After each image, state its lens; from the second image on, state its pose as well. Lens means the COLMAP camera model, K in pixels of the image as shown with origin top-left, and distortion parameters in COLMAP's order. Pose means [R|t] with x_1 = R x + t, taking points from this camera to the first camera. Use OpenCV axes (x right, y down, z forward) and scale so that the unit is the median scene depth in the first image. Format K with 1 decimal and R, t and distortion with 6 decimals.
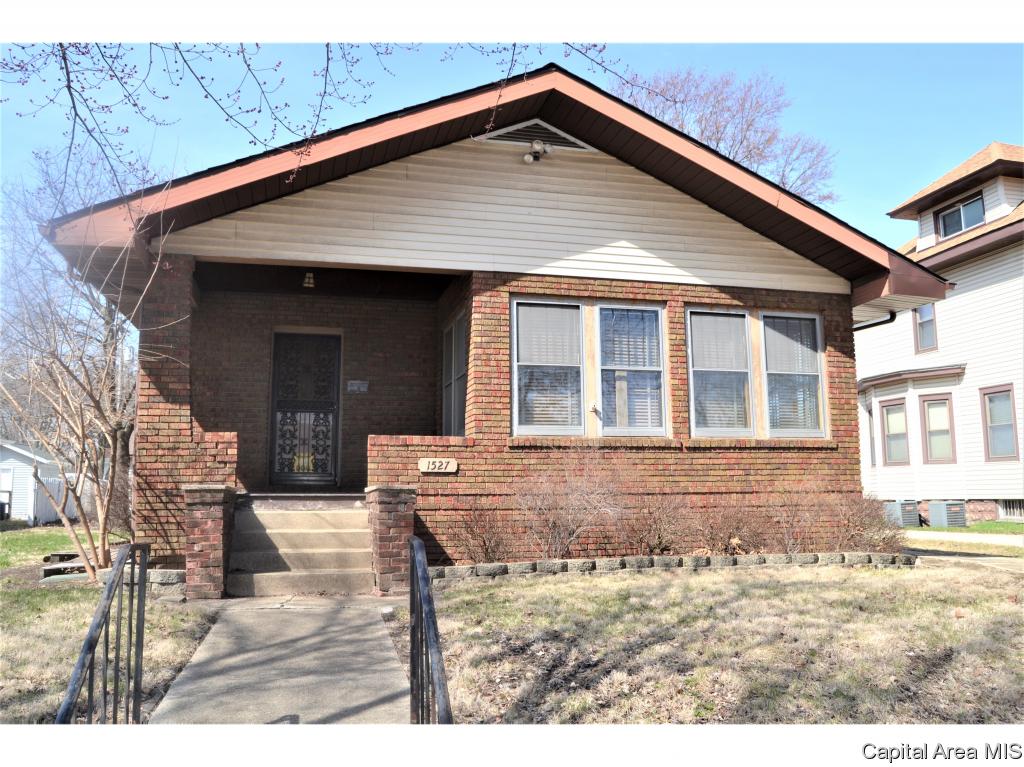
lens RADIAL K [[822.4, 0, 512.0], [0, 822.4, 383.5], [0, 0, 1]] dist [-0.086628, -0.000782]
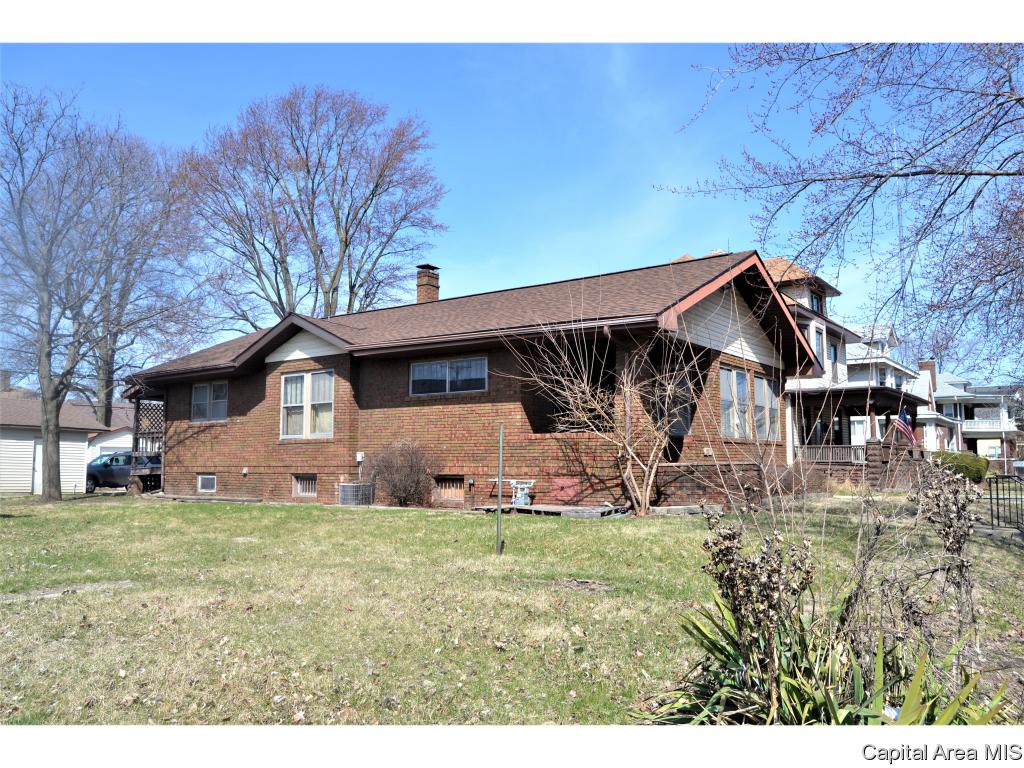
lens RADIAL K [[822.4, 0, 512.0], [0, 822.4, 384.0], [0, 0, 1]] dist [-0.086628, -0.000782]
pose [[0.760970, 0.068190, 0.645193, -1.564748], [-0.090090, 0.995933, 0.000997, -0.016503], [-0.642501, -0.058884, 0.764019, -0.146395]]
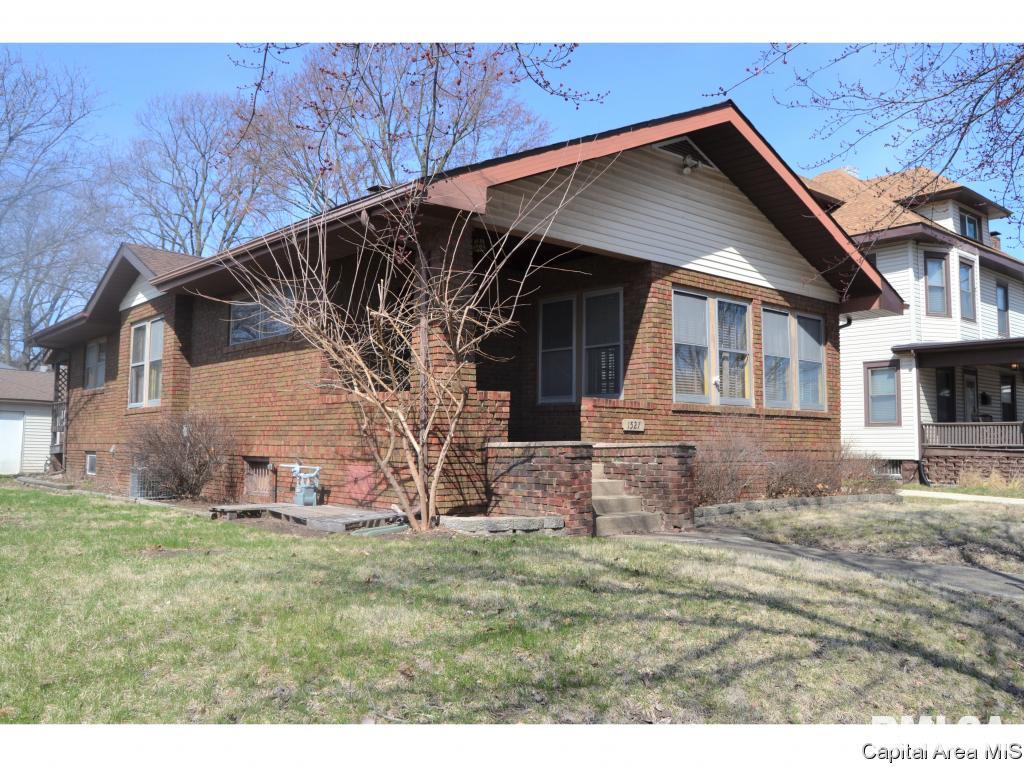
lens RADIAL K [[869.5, 0, 512.0], [0, 869.5, 383.5], [0, 0, 1]] dist [-0.088793, 0.005249]
pose [[0.890399, 0.046402, 0.452810, -0.757766], [-0.074606, 0.996214, 0.044618, -0.002578], [-0.449026, -0.073511, 0.890490, -0.028711]]
